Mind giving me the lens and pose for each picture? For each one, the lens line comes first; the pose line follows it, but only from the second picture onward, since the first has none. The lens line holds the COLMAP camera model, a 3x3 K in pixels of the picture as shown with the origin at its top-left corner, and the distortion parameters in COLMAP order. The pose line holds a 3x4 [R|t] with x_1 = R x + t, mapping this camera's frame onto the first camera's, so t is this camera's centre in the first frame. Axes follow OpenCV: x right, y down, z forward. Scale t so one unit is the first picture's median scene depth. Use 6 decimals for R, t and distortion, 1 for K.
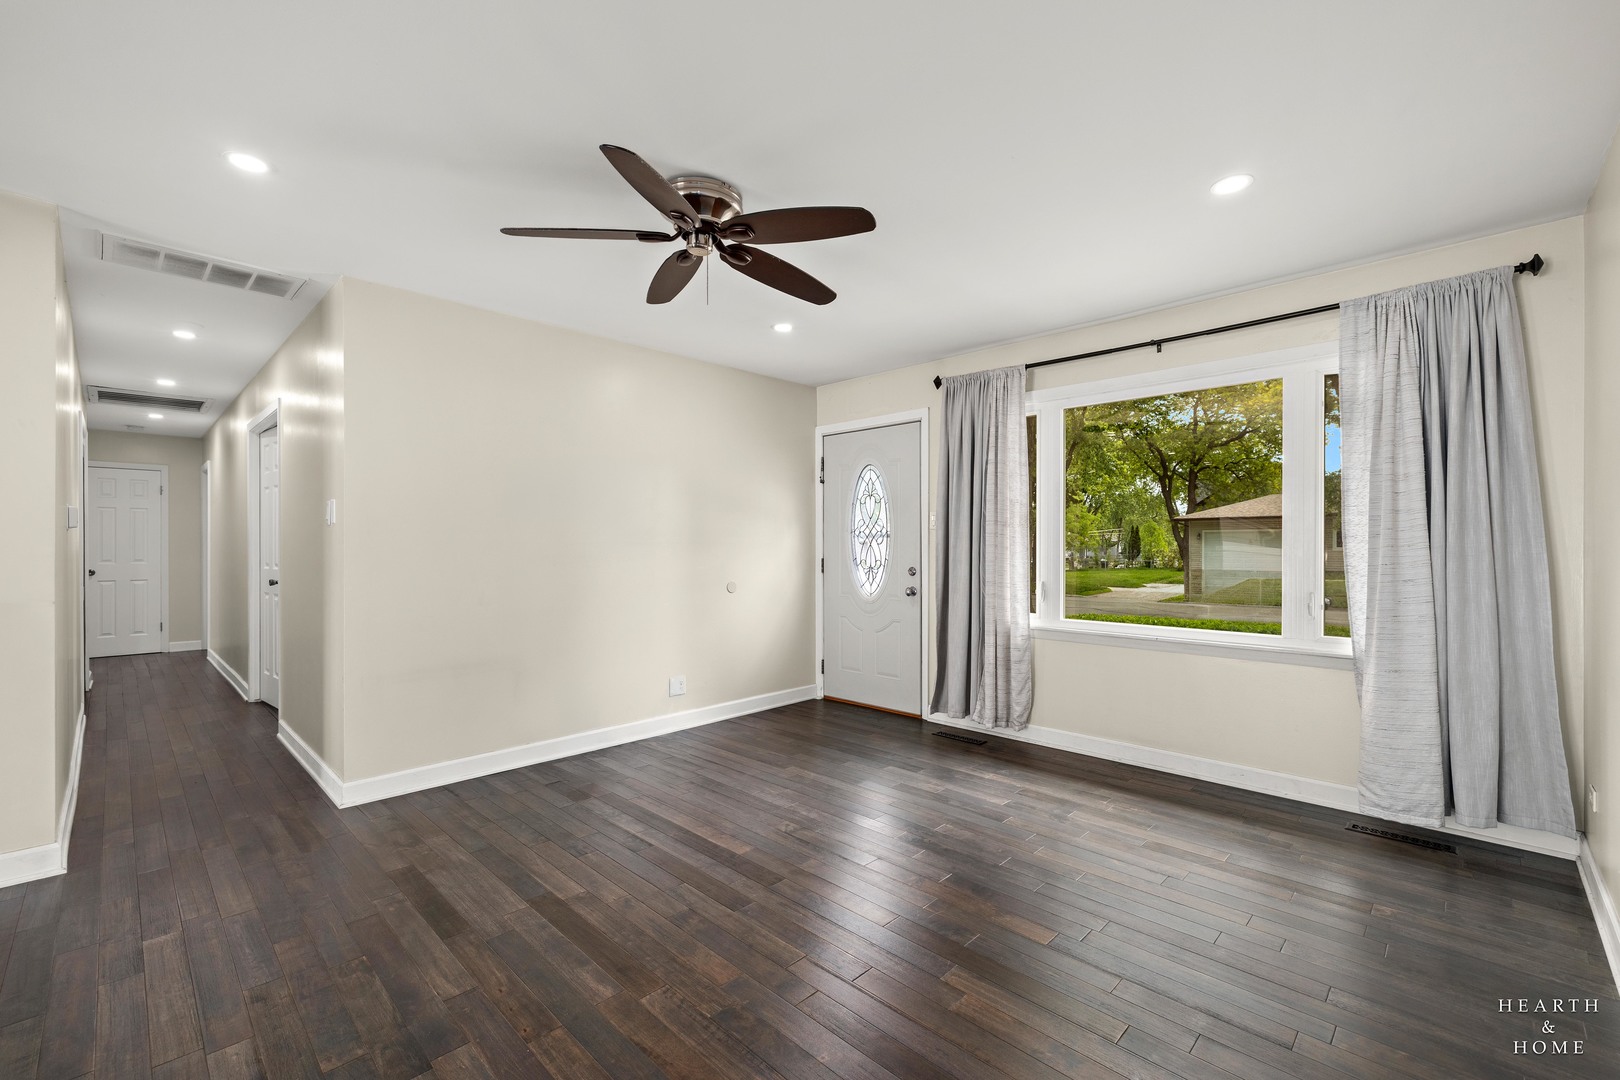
lens RADIAL K [[680.7, 0, 804.3], [0, 680.7, 541.4], [0, 0, 1]] dist [-0.001799, -0.000304]
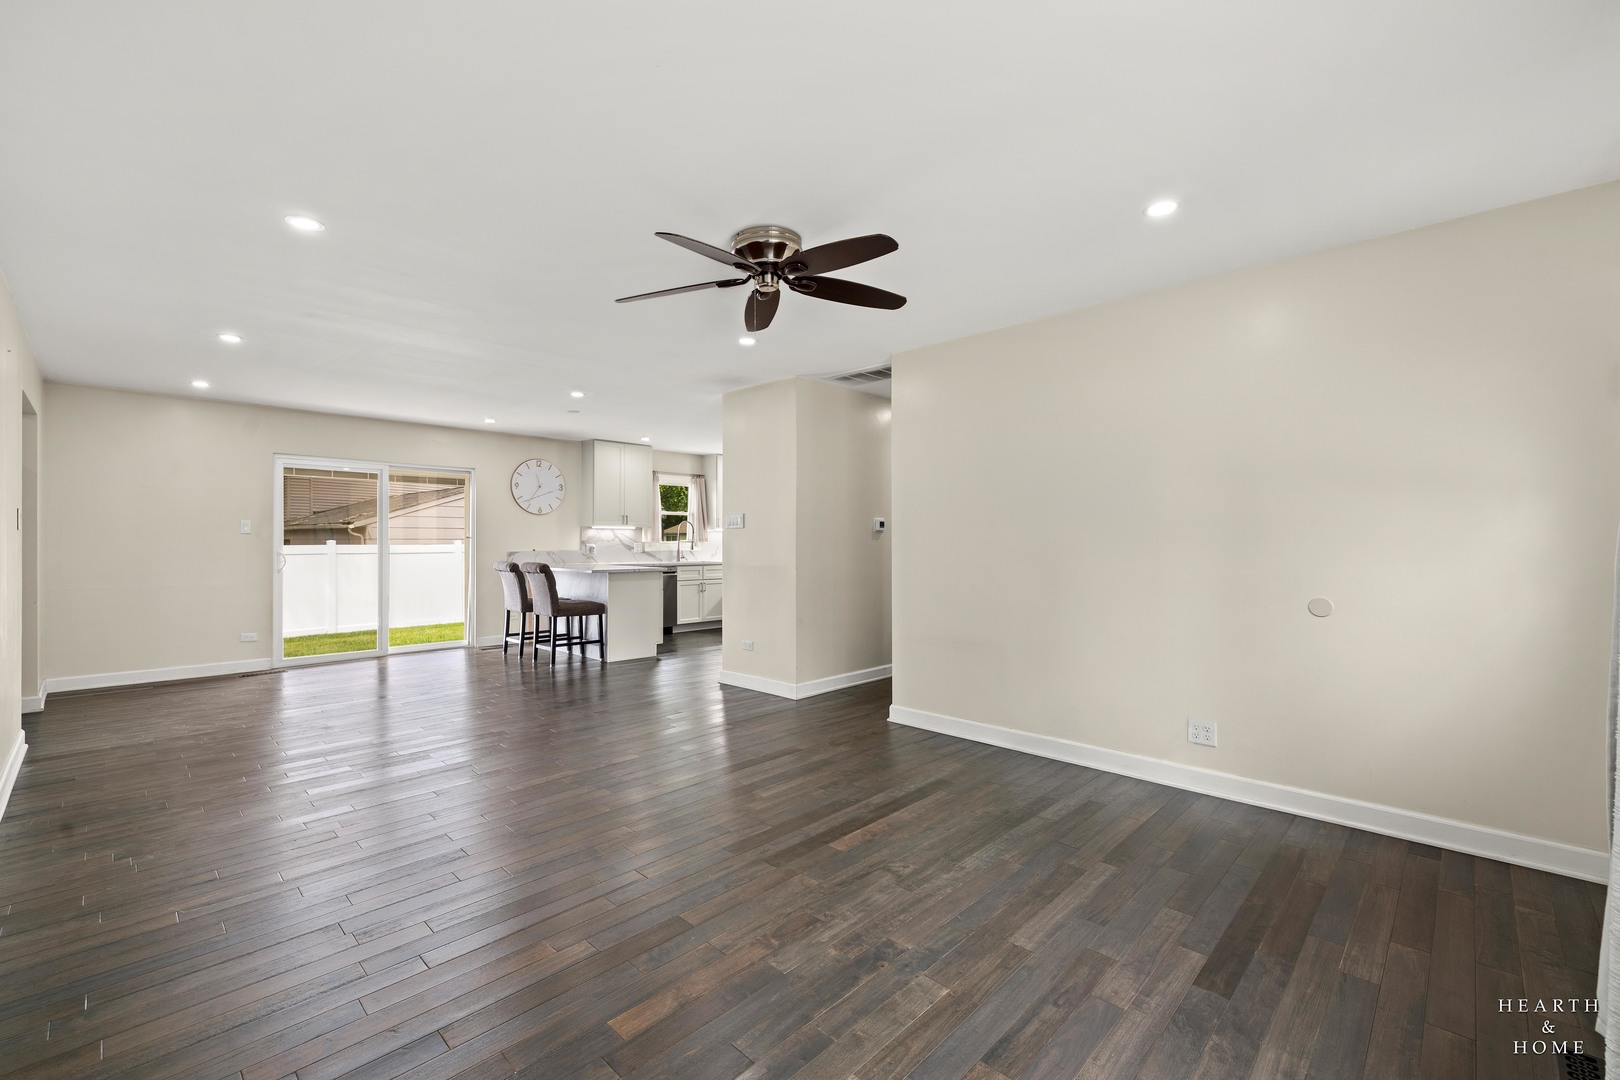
lens RADIAL K [[680.7, 0, 804.3], [0, 680.7, 541.4], [0, 0, 1]] dist [-0.001799, -0.000304]
pose [[0.006603, 0.004841, -0.999966, 0.667152], [0.006832, 0.999965, 0.004886, 0.001040], [0.999955, -0.006864, 0.006570, 0.698233]]
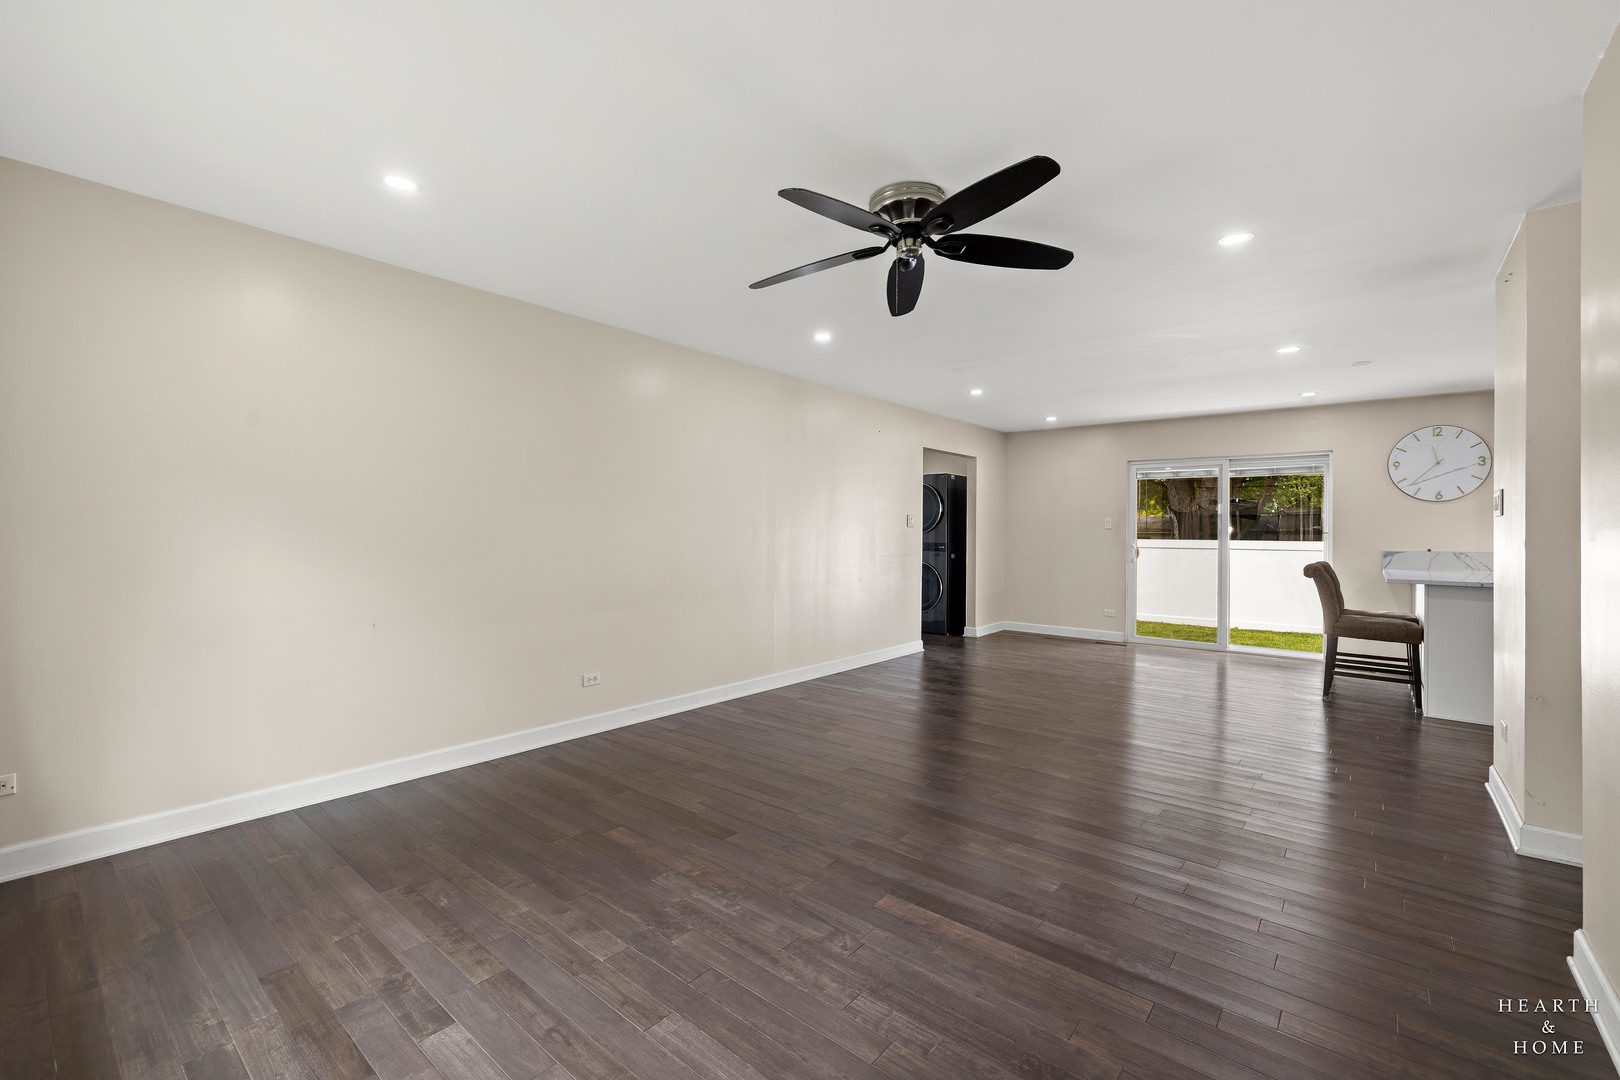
lens RADIAL K [[676.8, 0, 798.2], [0, 676.8, 530.8], [0, 0, 1]] dist [-0.008001, -0.000075]
pose [[-0.996859, -0.004991, -0.079039, 0.060389], [-0.004197, 0.999939, -0.010202, 0.010429], [0.079085, -0.009839, -0.996819, 1.335927]]
